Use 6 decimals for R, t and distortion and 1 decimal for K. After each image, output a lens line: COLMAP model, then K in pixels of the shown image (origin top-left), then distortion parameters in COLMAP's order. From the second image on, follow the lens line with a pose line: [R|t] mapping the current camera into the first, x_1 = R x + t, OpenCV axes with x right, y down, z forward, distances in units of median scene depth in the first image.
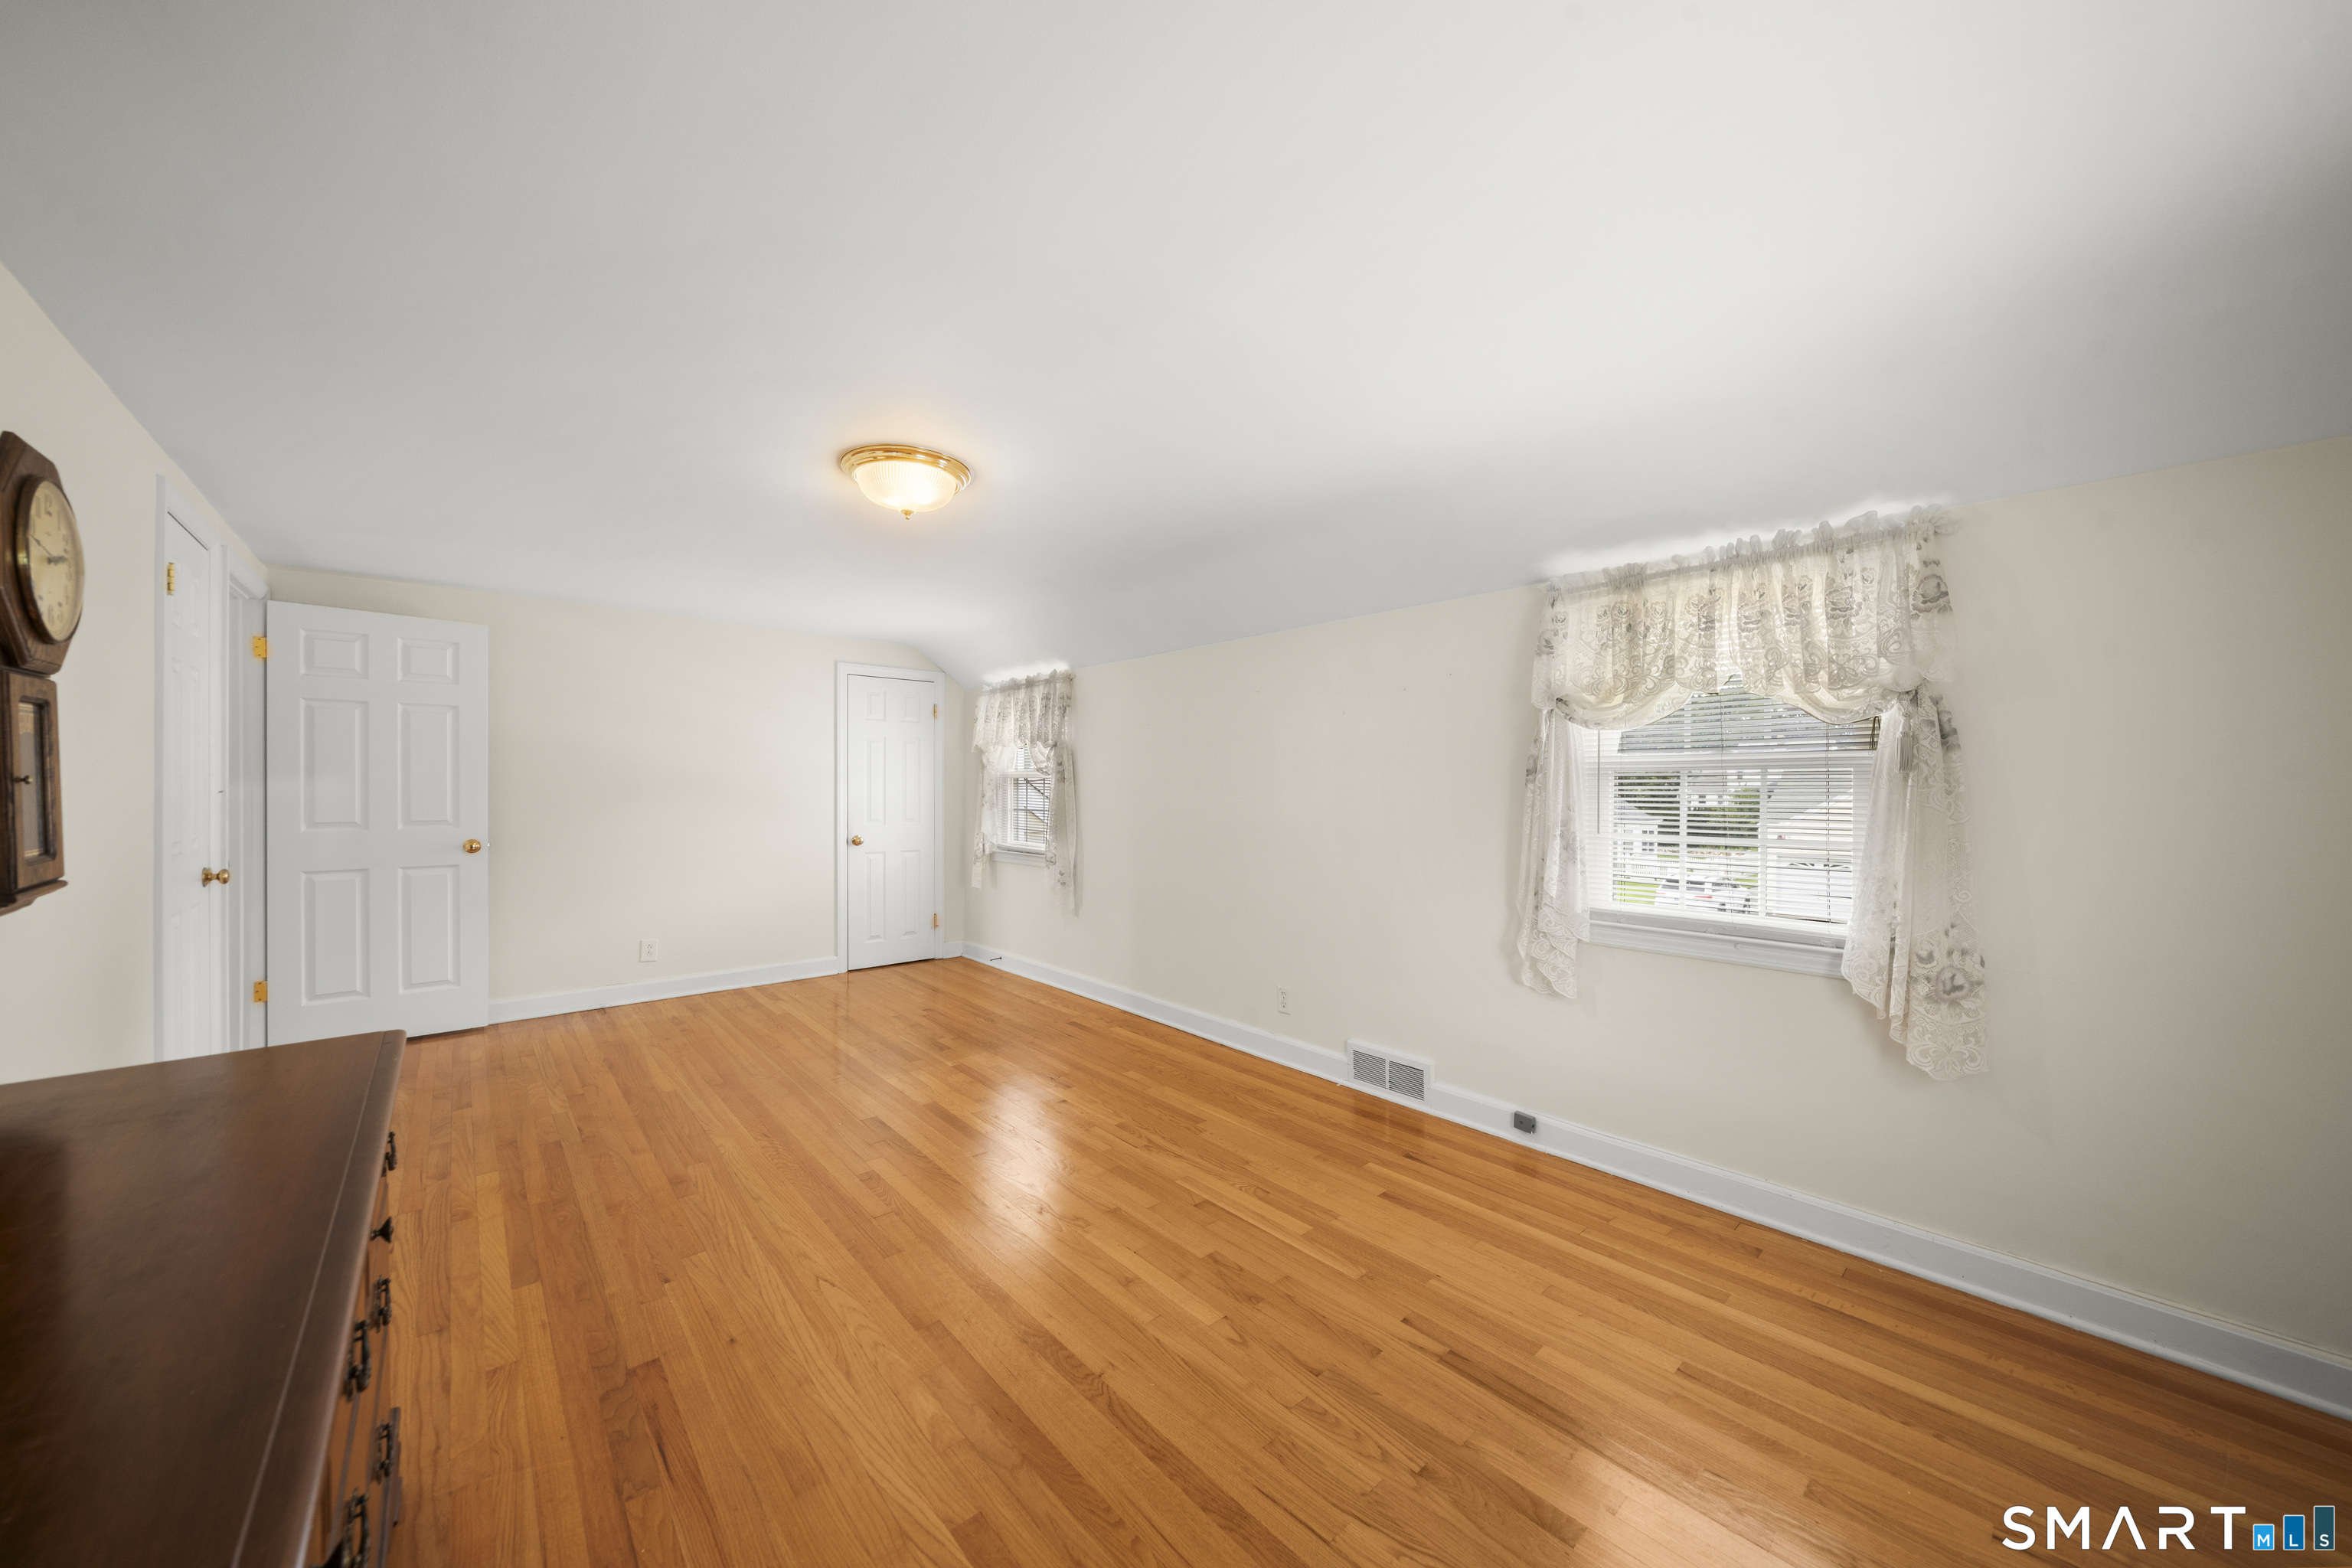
lens RADIAL K [[818.6, 0, 1190.7], [0, 818.6, 798.3], [0, 0, 1]] dist [-0.006232, 0.000007]
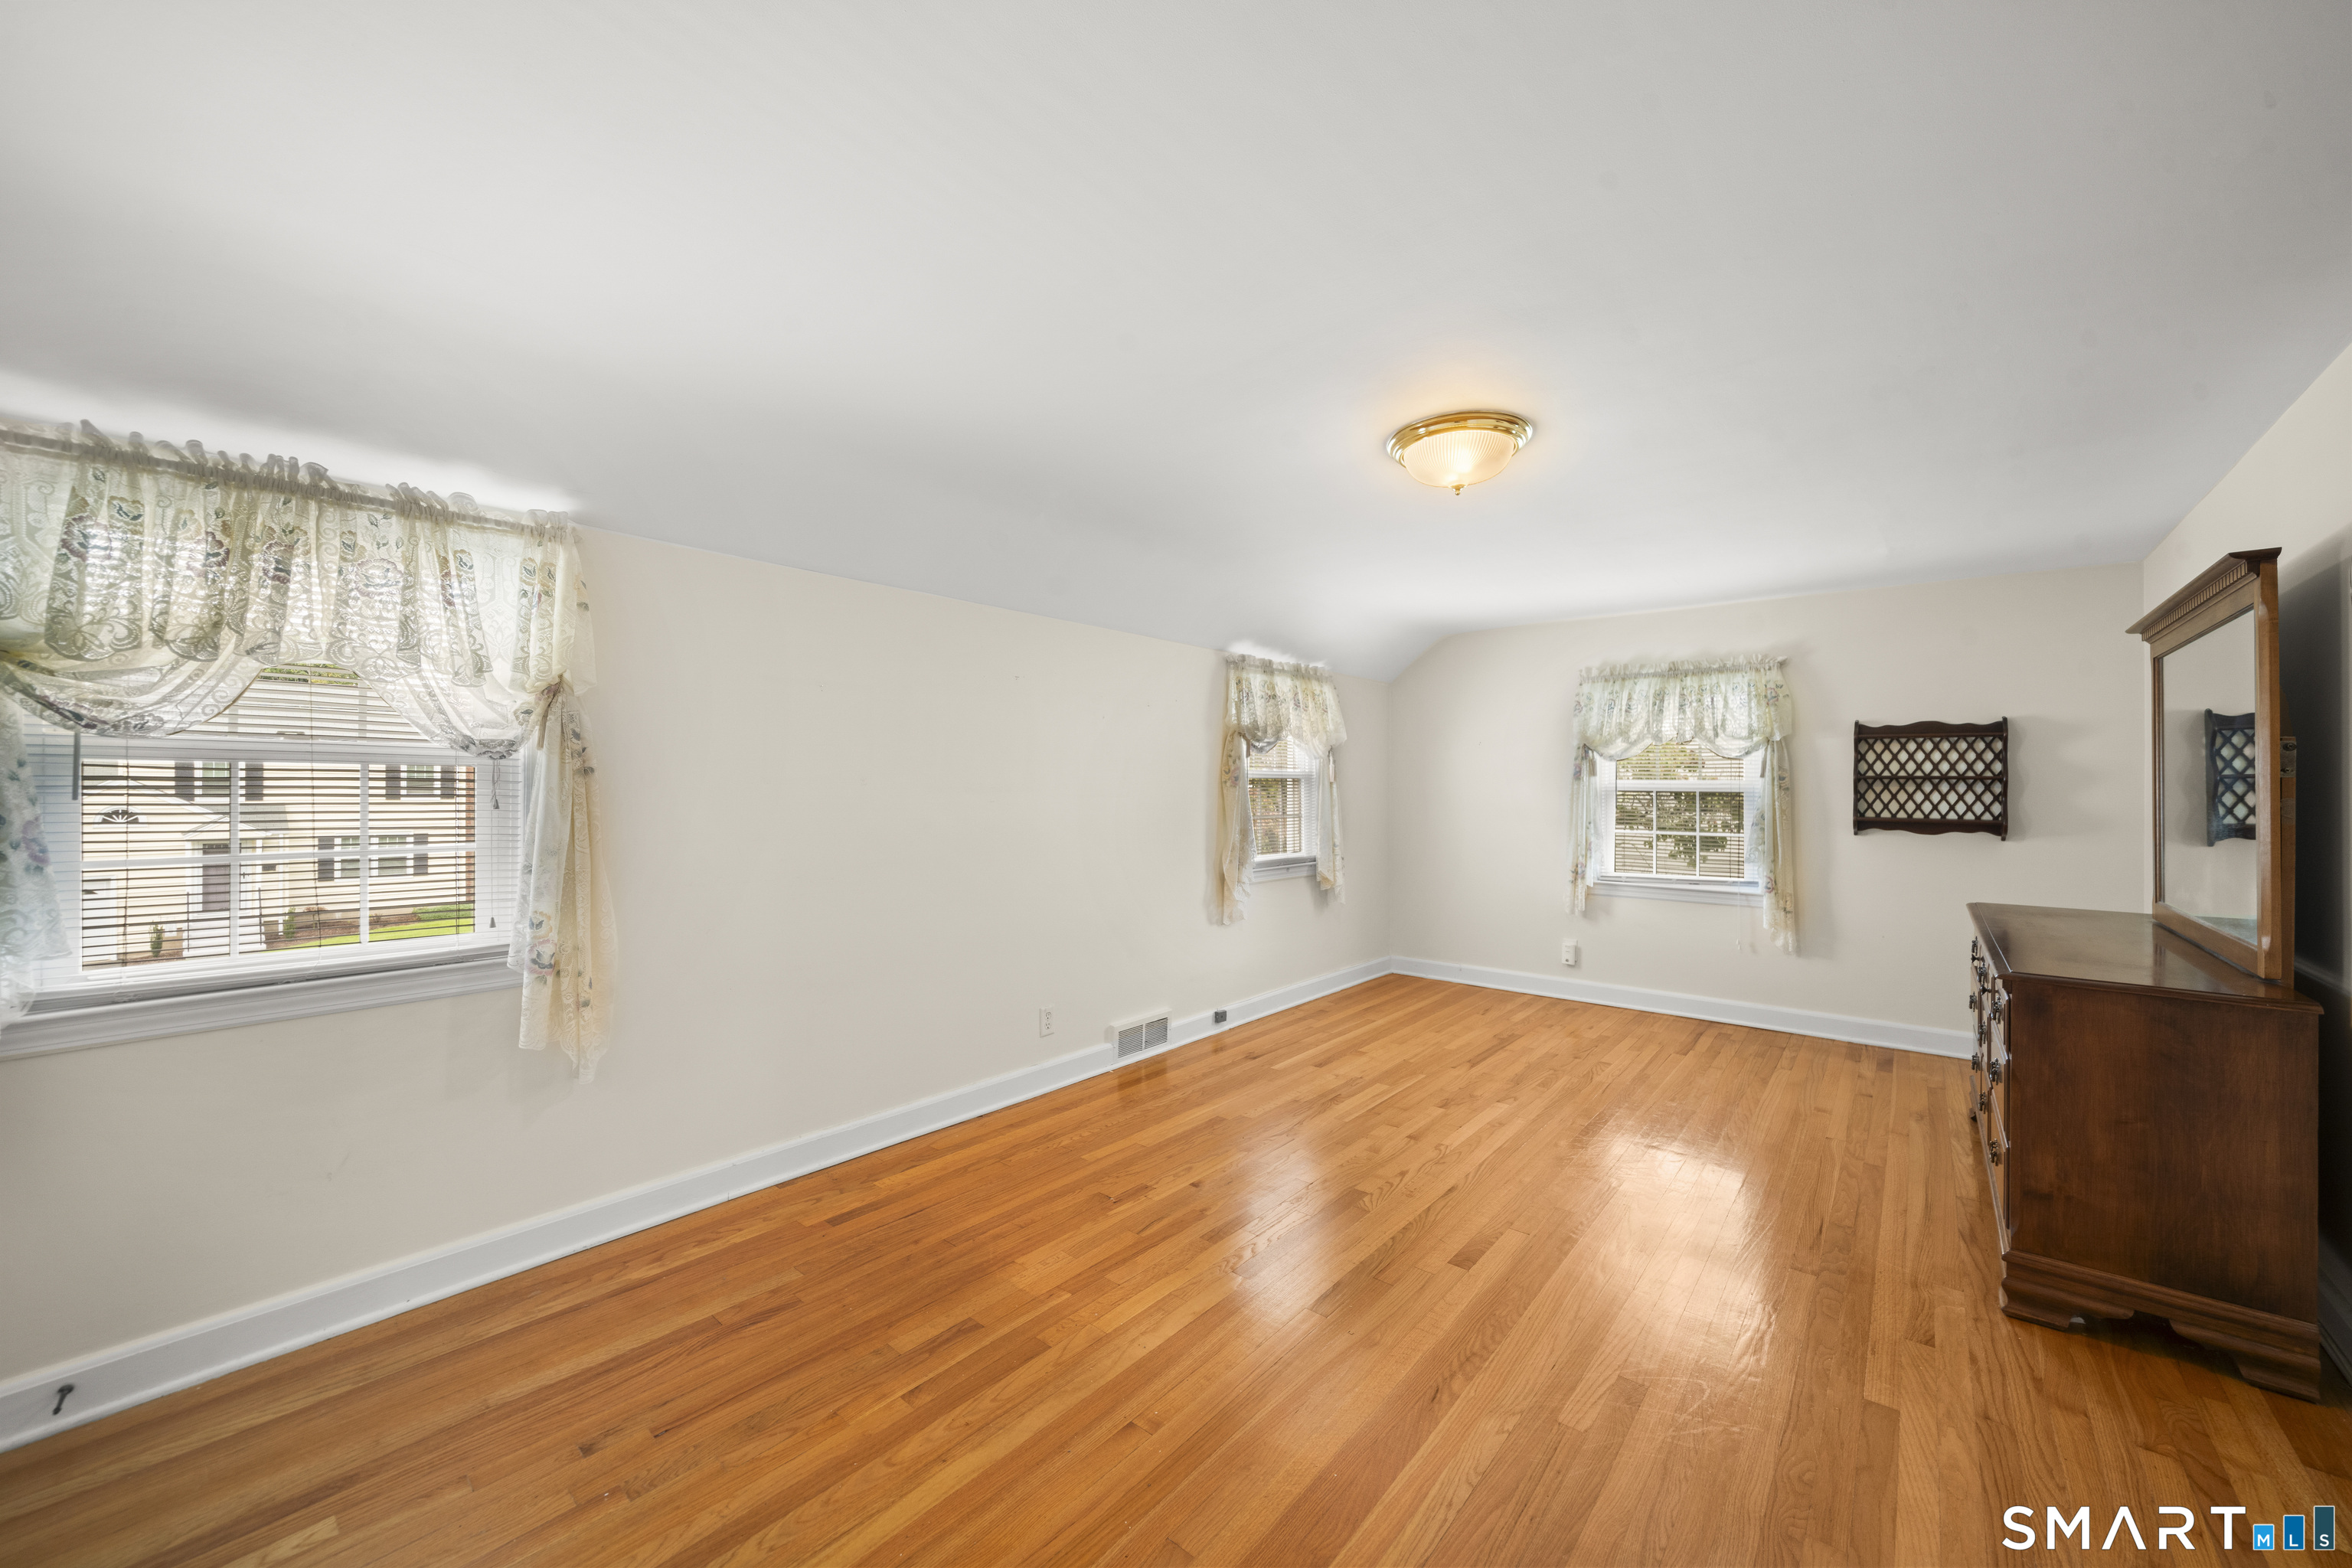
lens RADIAL K [[865.0, 0, 1172.2], [0, 865.0, 778.3], [0, 0, 1]] dist [-0.002823, -0.000579]
pose [[-0.122526, 0.008572, 0.992428, -1.005308], [0.010174, 0.999921, -0.007381, -0.017430], [-0.992413, 0.009193, -0.122603, 1.141019]]
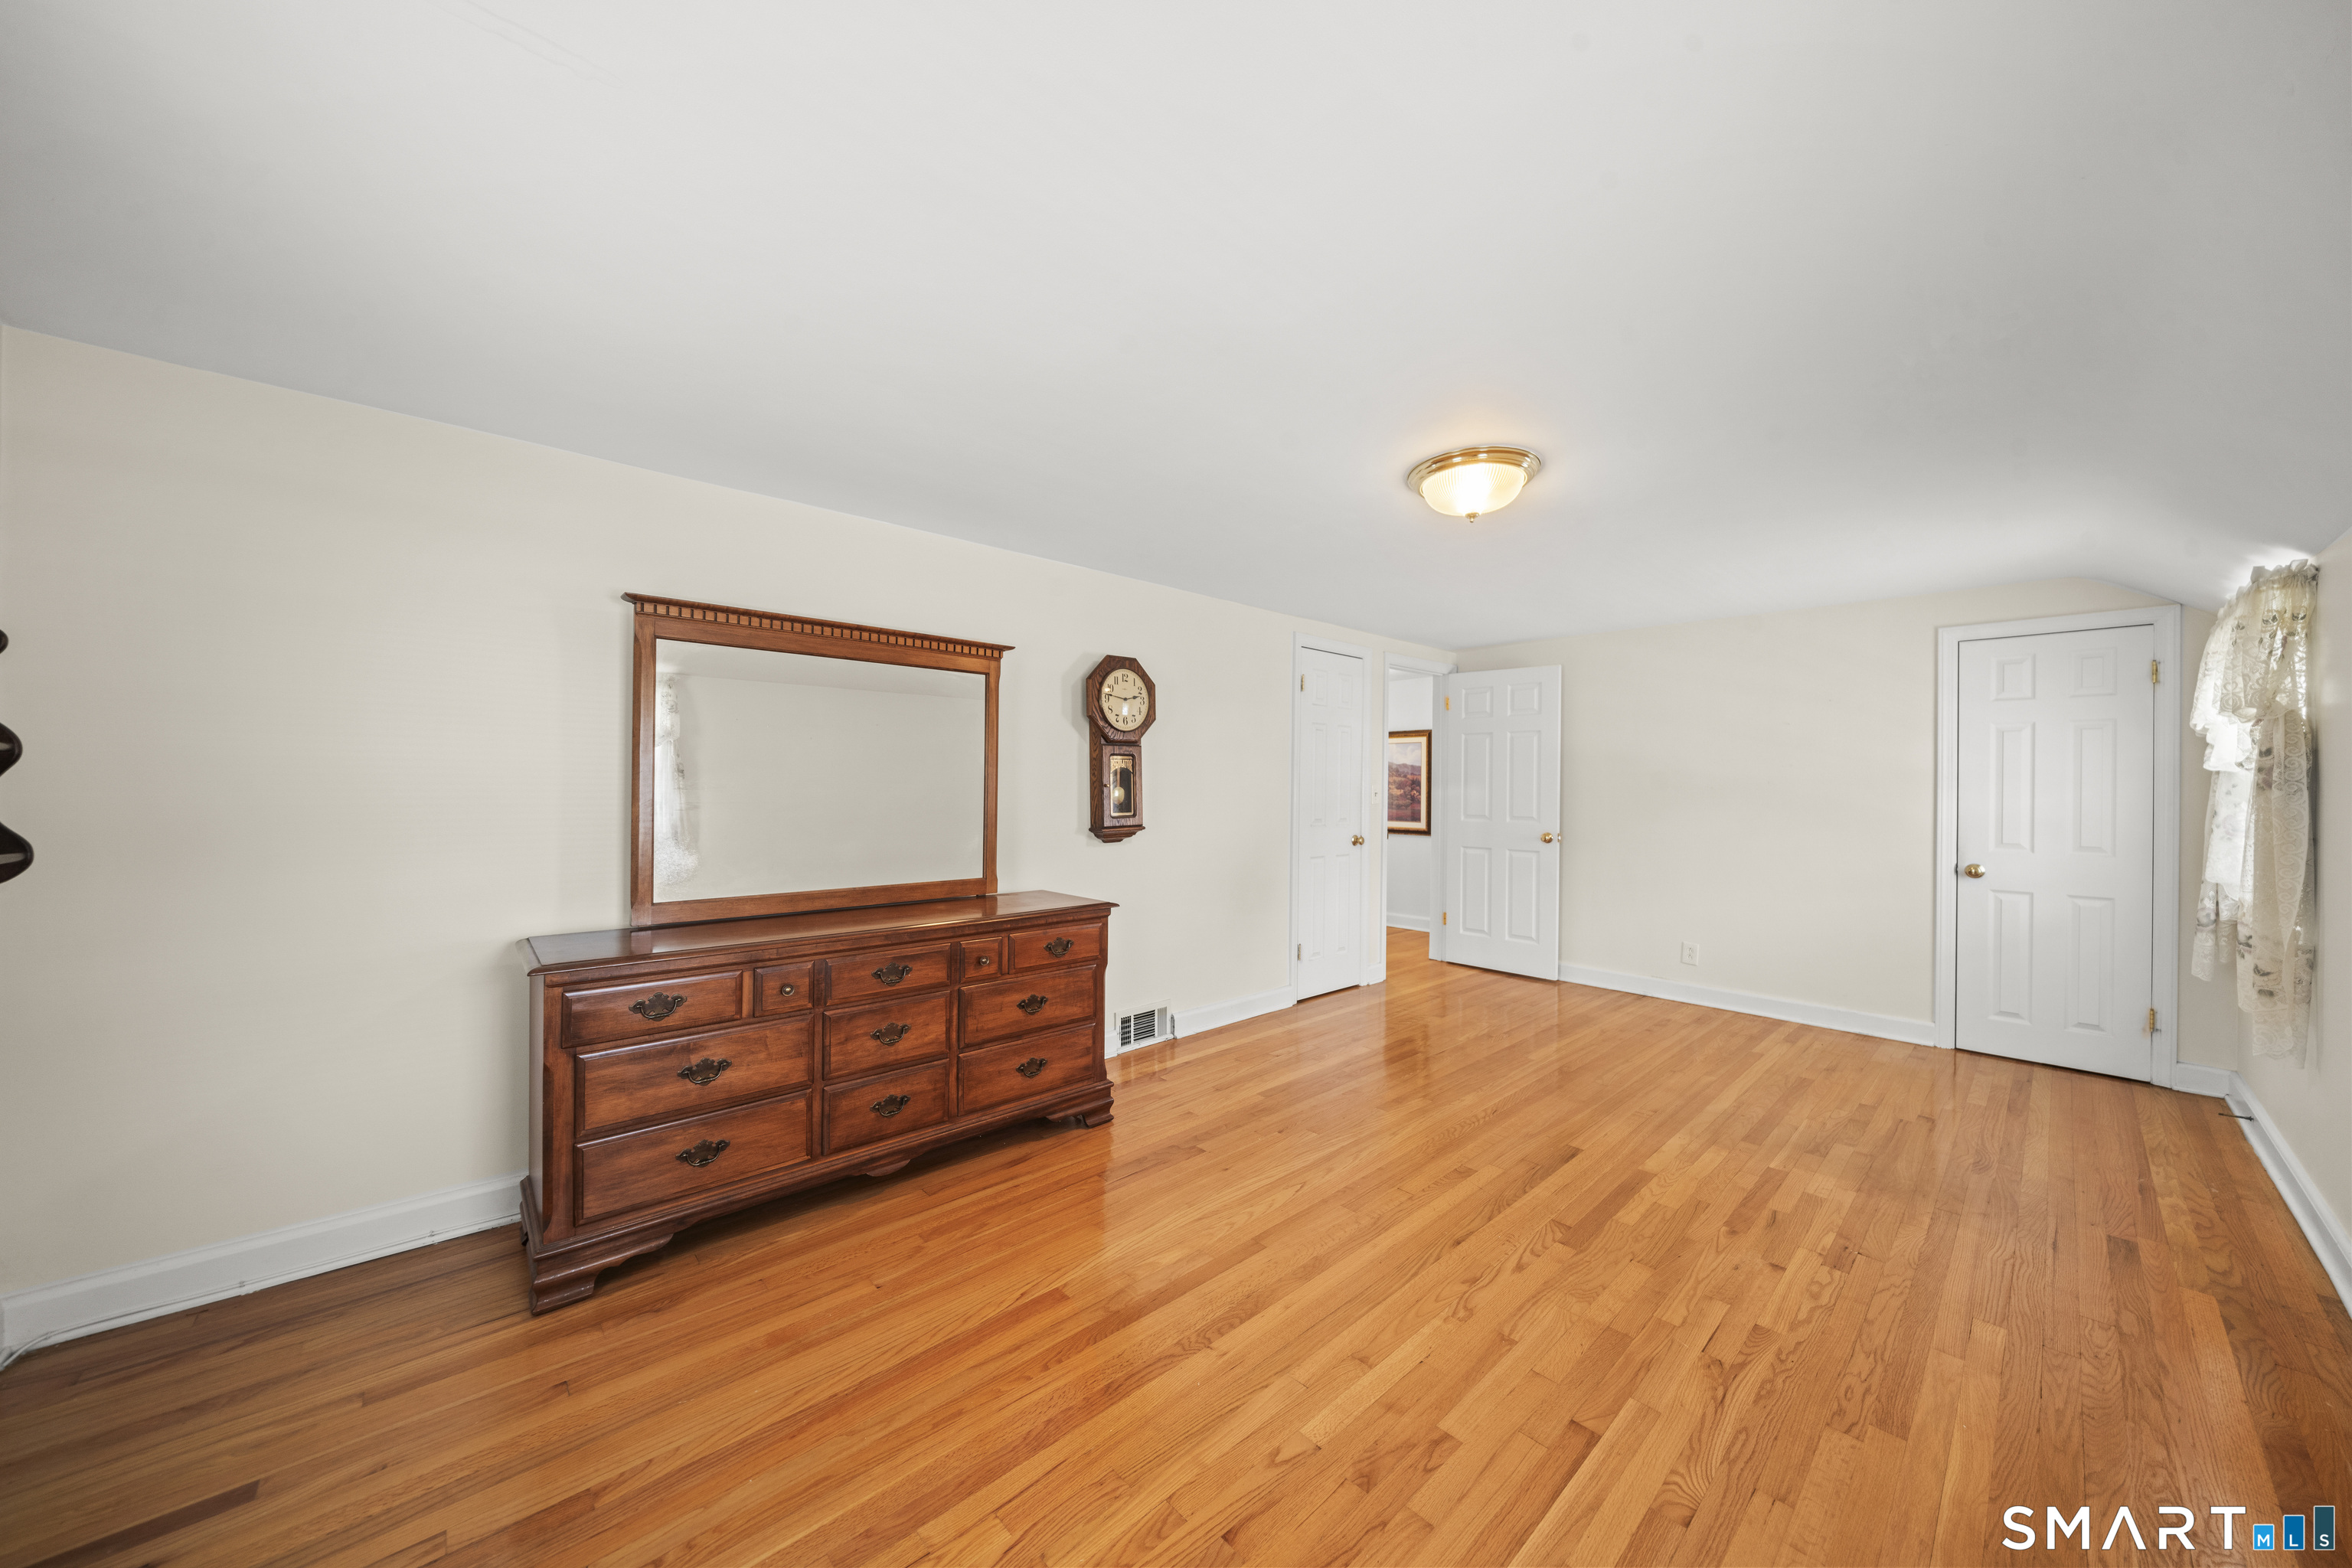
lens RADIAL K [[818.6, 0, 1180.5], [0, 818.6, 781.1], [0, 0, 1]] dist [-0.006232, 0.000007]
pose [[0.006062, -0.009410, -0.999937, 0.515814], [-0.023862, 0.999670, -0.009553, -0.006387], [0.999697, 0.023918, 0.005835, 0.511302]]
